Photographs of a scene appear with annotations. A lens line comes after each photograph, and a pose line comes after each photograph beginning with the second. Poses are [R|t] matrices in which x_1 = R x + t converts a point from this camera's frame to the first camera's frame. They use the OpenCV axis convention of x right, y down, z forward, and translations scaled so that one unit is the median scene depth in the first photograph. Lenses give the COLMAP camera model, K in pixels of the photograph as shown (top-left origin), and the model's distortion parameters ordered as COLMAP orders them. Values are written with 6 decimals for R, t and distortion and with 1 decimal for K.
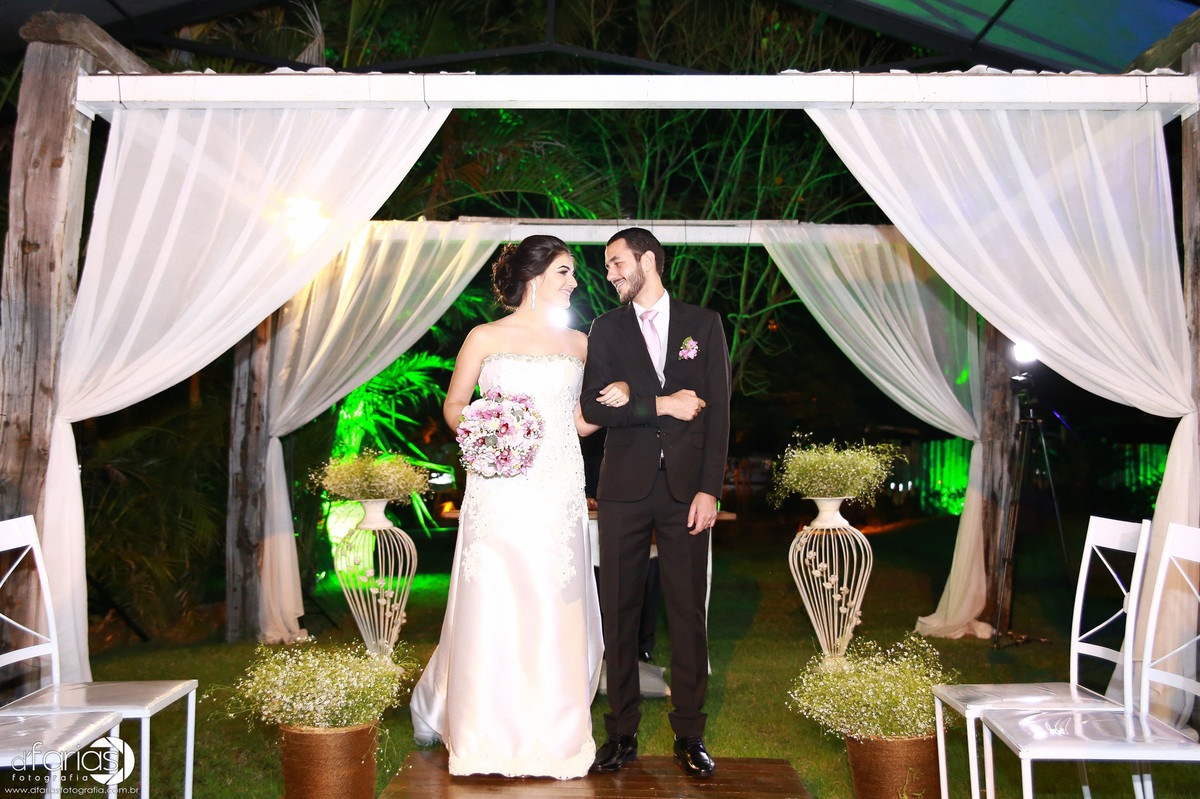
lens RADIAL K [[1186.0, 0, 600.0], [0, 1186.0, 399.5], [0, 0, 1]] dist [-0.003653, -0.001450]
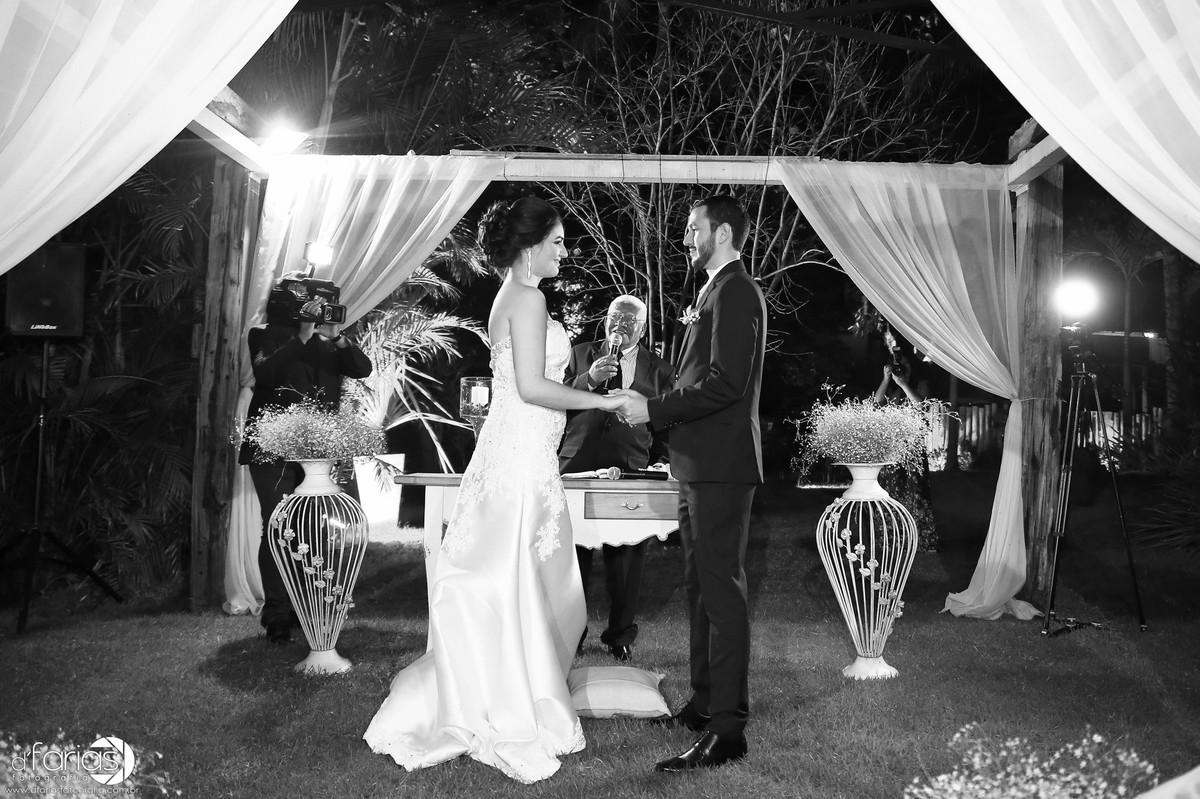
lens RADIAL K [[996.1, 0, 605.0], [0, 996.1, 340.0], [0, 0, 1]] dist [-0.074343, -0.000328]
pose [[0.999698, 0.009215, -0.022759, 0.020849], [-0.009914, 0.999477, -0.030788, 0.015788], [0.022464, 0.031005, 0.999267, 0.242341]]
